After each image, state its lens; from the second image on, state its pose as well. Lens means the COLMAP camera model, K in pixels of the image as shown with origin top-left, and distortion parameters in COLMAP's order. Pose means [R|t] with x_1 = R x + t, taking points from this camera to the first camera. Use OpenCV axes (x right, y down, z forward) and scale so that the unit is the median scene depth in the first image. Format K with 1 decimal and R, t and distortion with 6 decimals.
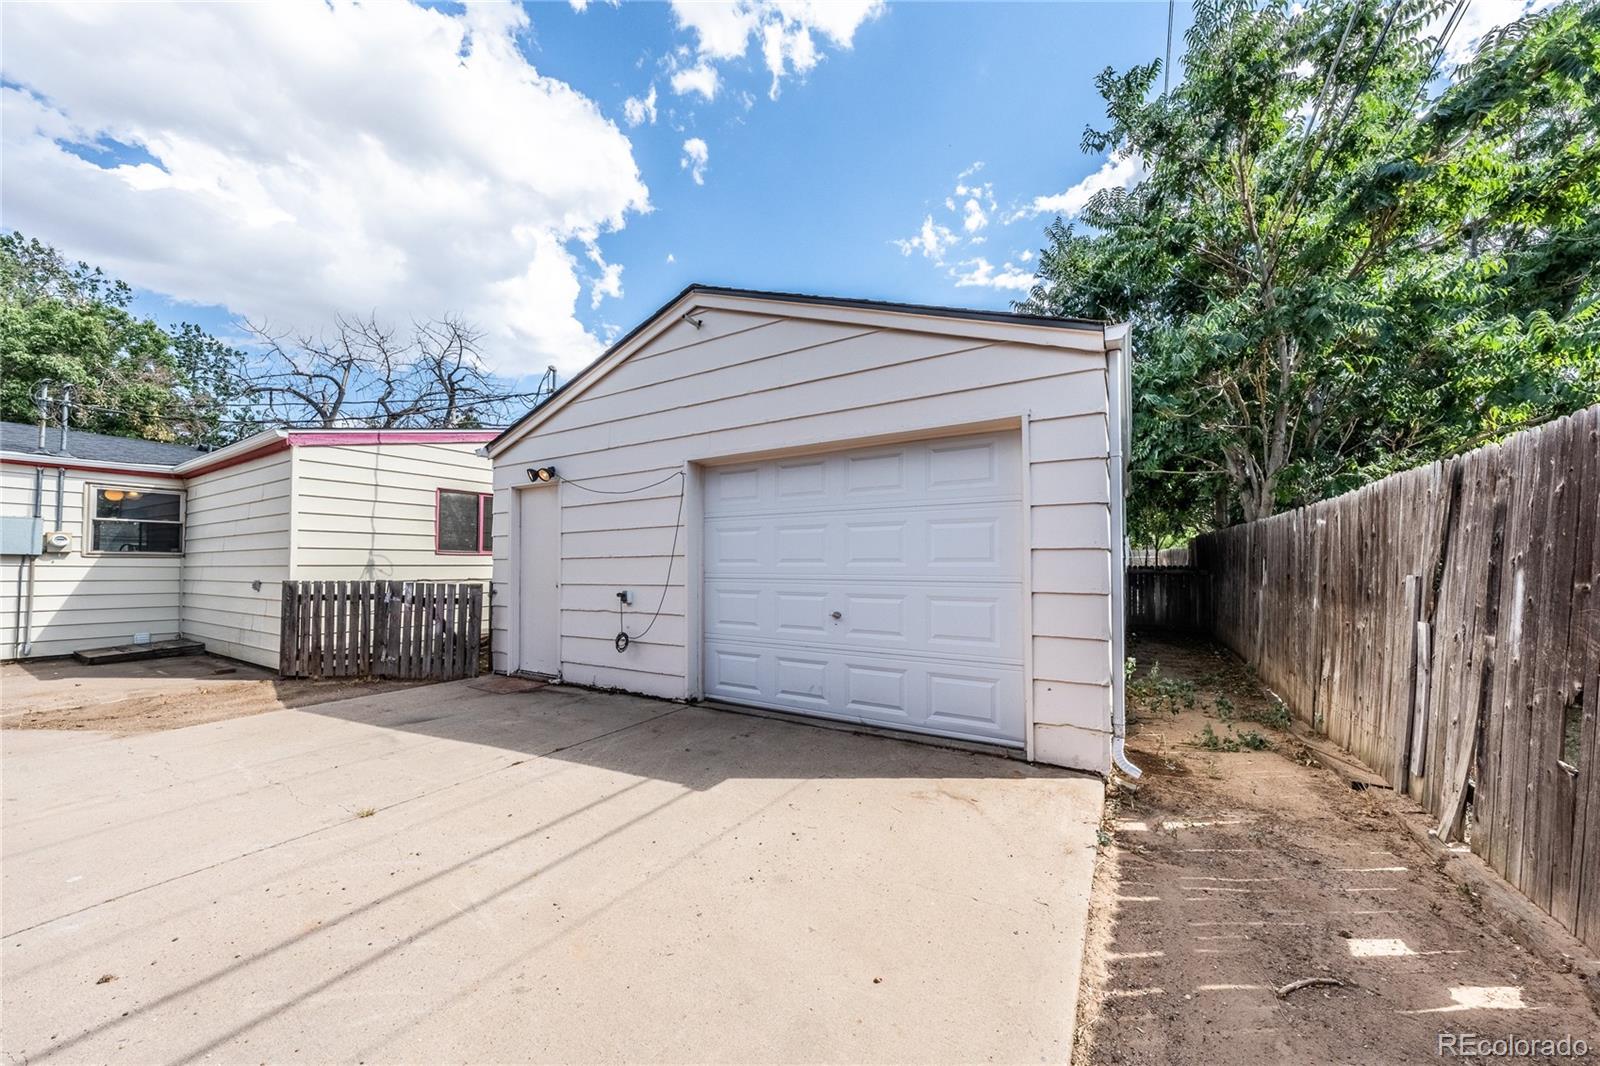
lens RADIAL K [[556.2, 0, 812.1], [0, 556.2, 552.0], [0, 0, 1]] dist [-0.005116, 0.000662]
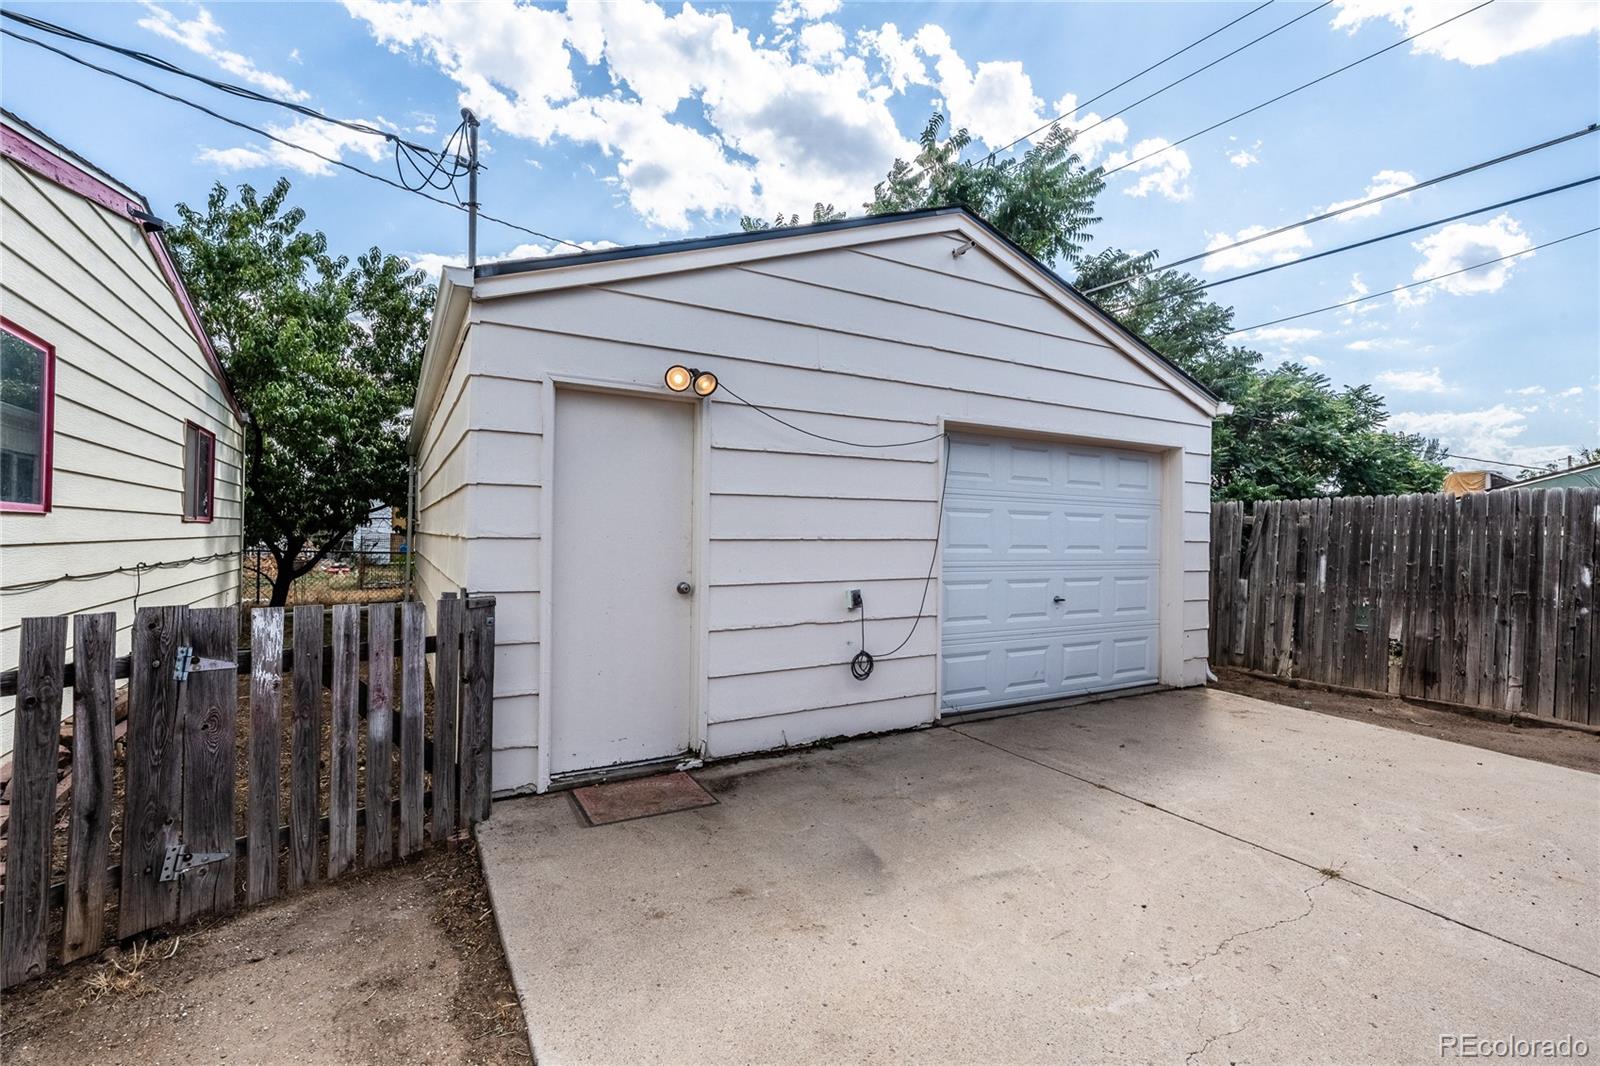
lens RADIAL K [[708.5, 0, 798.7], [0, 708.5, 535.1], [0, 0, 1]] dist [-0.008049, -0.000731]
pose [[0.499875, 0.009378, 0.866047, -1.033415], [-0.033540, 0.999401, 0.008537, -0.002195], [-0.865448, -0.033314, 0.499890, 0.579102]]
